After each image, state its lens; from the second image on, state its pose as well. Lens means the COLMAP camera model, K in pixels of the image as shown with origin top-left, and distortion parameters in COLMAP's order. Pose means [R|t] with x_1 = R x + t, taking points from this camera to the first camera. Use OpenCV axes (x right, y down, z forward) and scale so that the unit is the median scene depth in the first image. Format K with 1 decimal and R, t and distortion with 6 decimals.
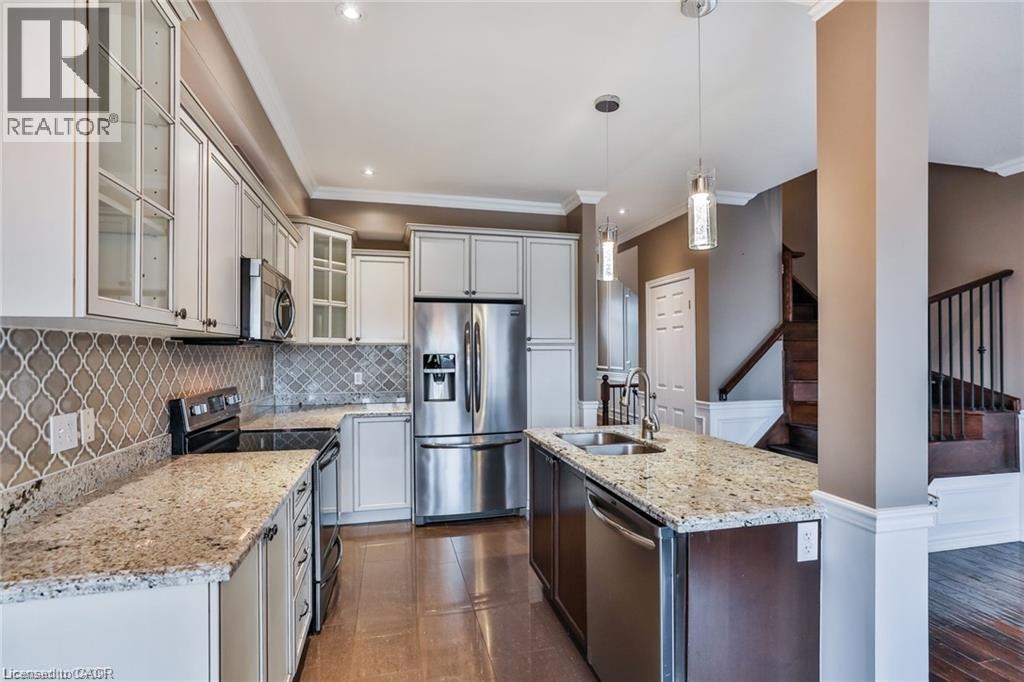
lens RADIAL K [[476.3, 0, 511.2], [0, 476.3, 346.9], [0, 0, 1]] dist [-0.000848, 0.000044]
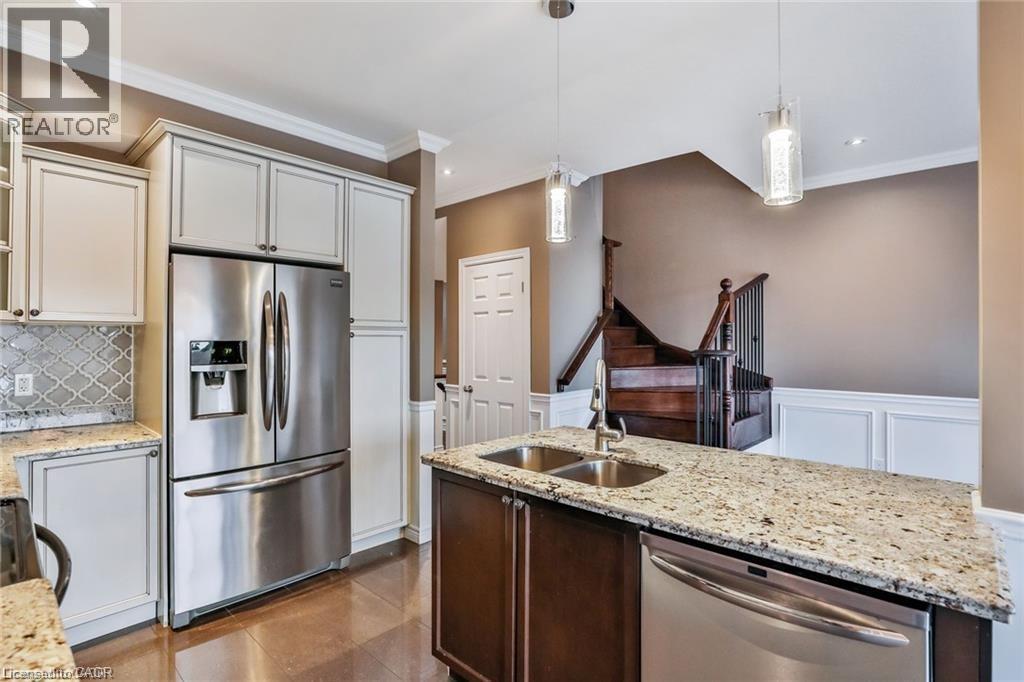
lens RADIAL K [[500.7, 0, 518.0], [0, 500.7, 331.7], [0, 0, 1]] dist [-0.028432, 0.014474]
pose [[0.842376, 0.012419, 0.538747, -0.160628], [-0.009932, 0.999922, -0.007521, 0.003850], [-0.538798, 0.000985, 0.842434, 0.230864]]
